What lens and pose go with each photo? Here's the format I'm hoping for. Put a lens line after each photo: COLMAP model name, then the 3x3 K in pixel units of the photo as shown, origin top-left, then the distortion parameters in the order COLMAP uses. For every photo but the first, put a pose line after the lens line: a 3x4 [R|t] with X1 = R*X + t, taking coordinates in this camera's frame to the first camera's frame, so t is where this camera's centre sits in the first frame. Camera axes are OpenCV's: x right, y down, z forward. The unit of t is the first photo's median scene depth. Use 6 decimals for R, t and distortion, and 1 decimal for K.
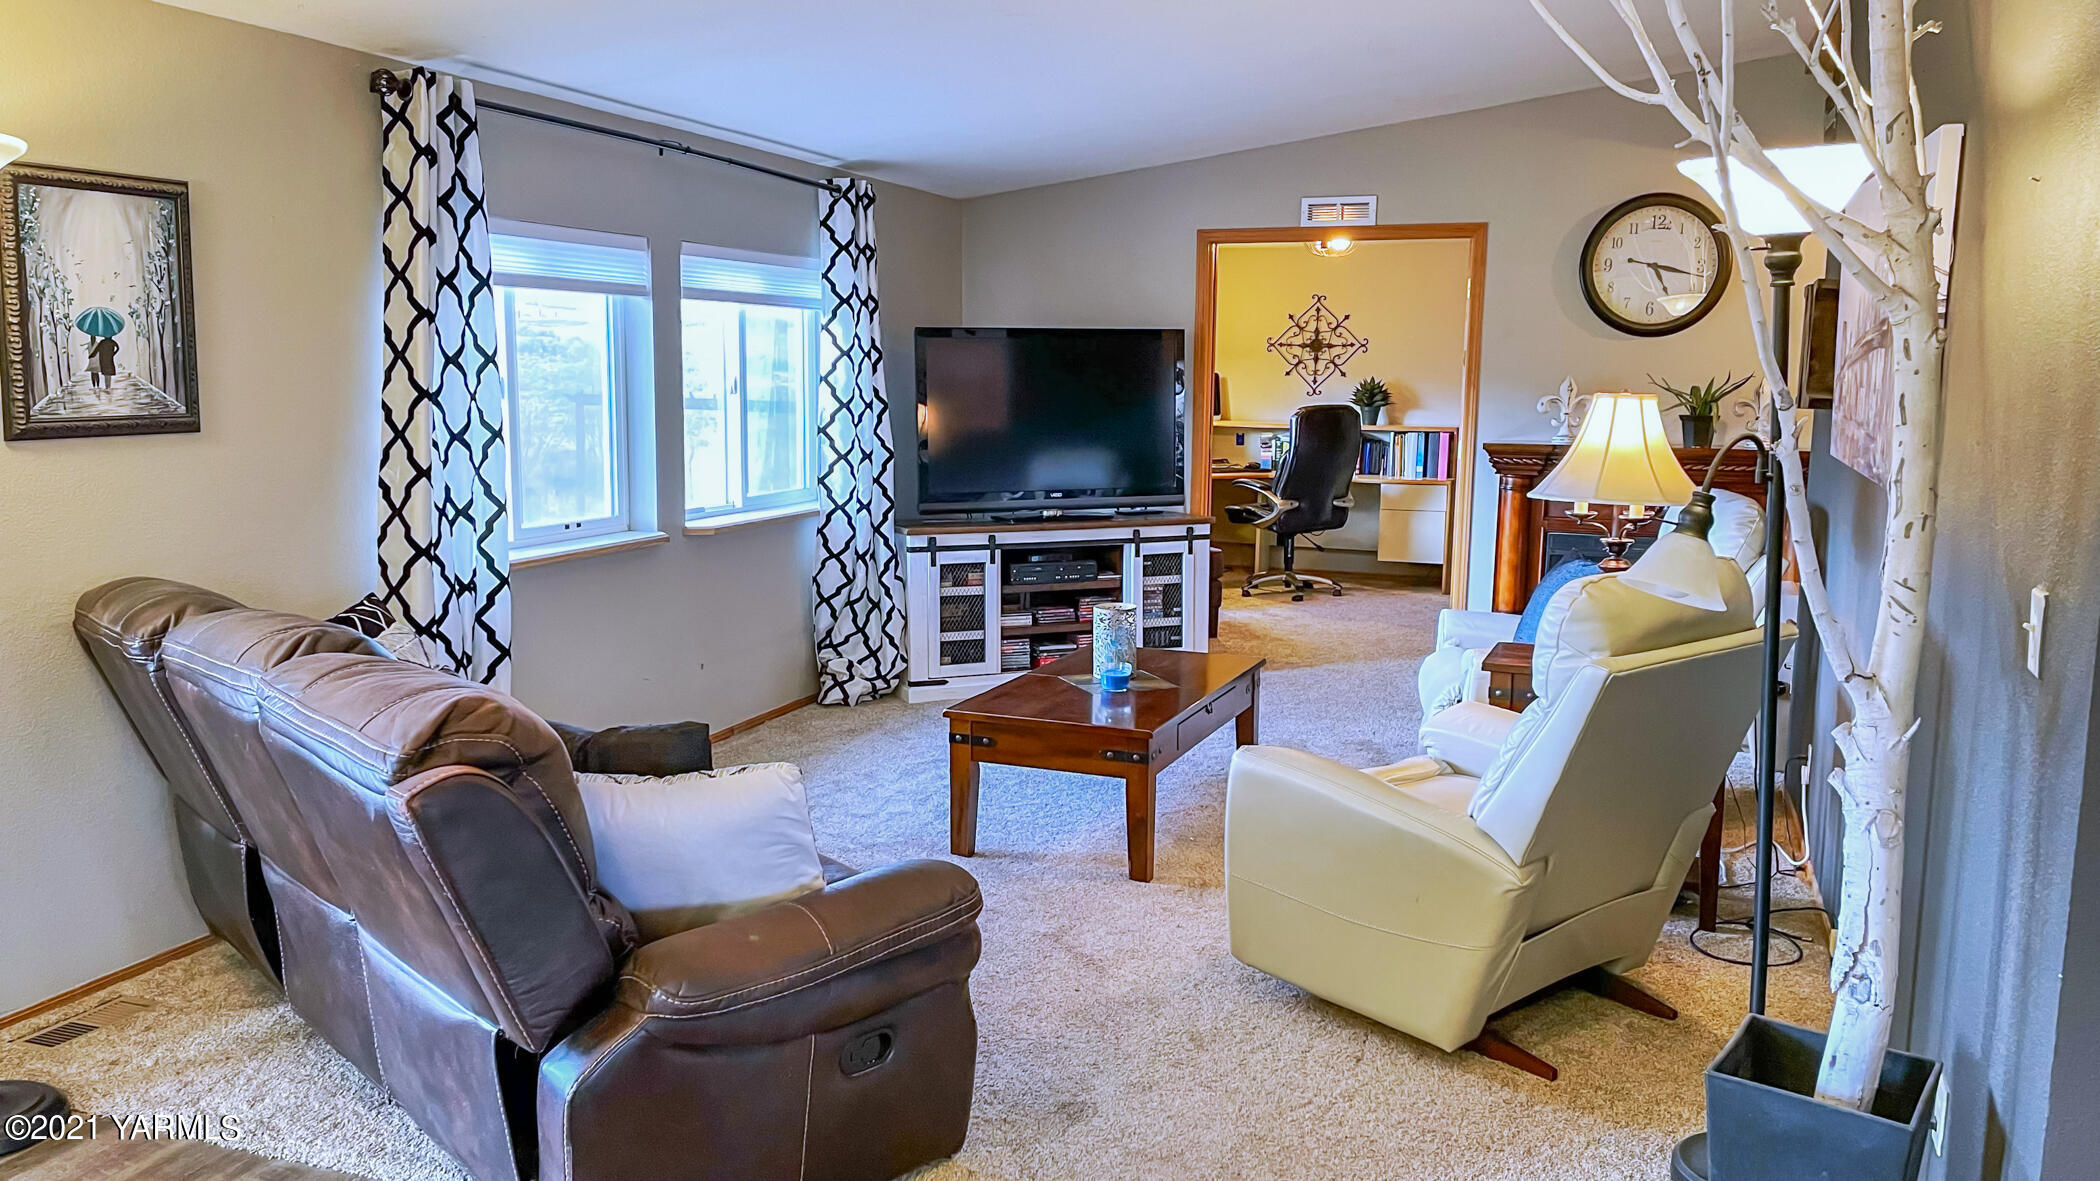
lens RADIAL K [[1567.0, 0, 1046.6], [0, 1567.0, 589.4], [0, 0, 1]] dist [0.075888, -0.037098]
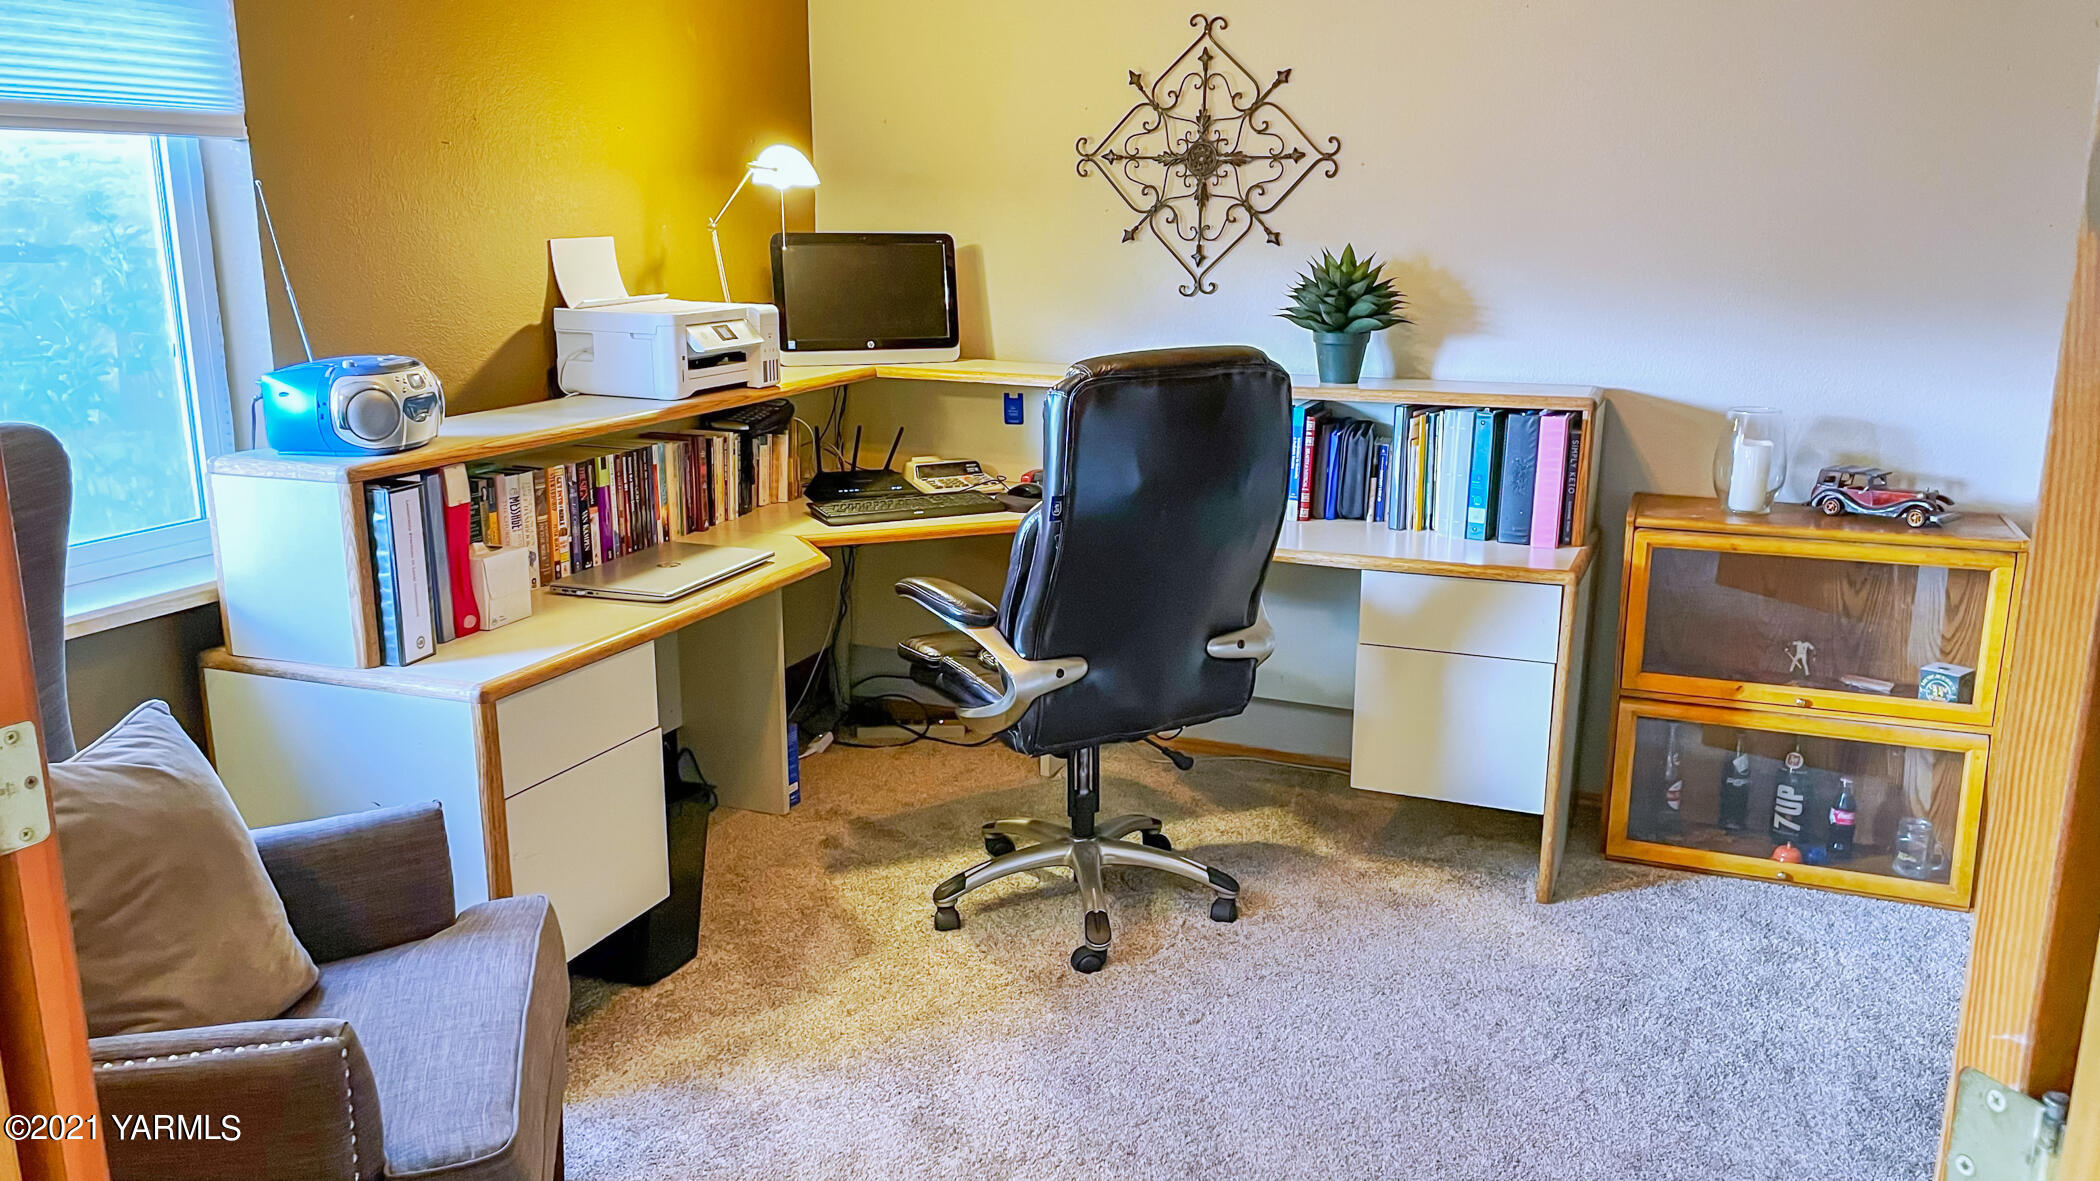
lens RADIAL K [[1567.0, 0, 1054.1], [0, 1567.0, 582.2], [0, 0, 1]] dist [0.075888, -0.037098]
pose [[0.999788, -0.001072, -0.020551, 0.147087], [0.002933, 0.995869, 0.090753, -0.091487], [0.020369, -0.090794, 0.995661, 0.634730]]
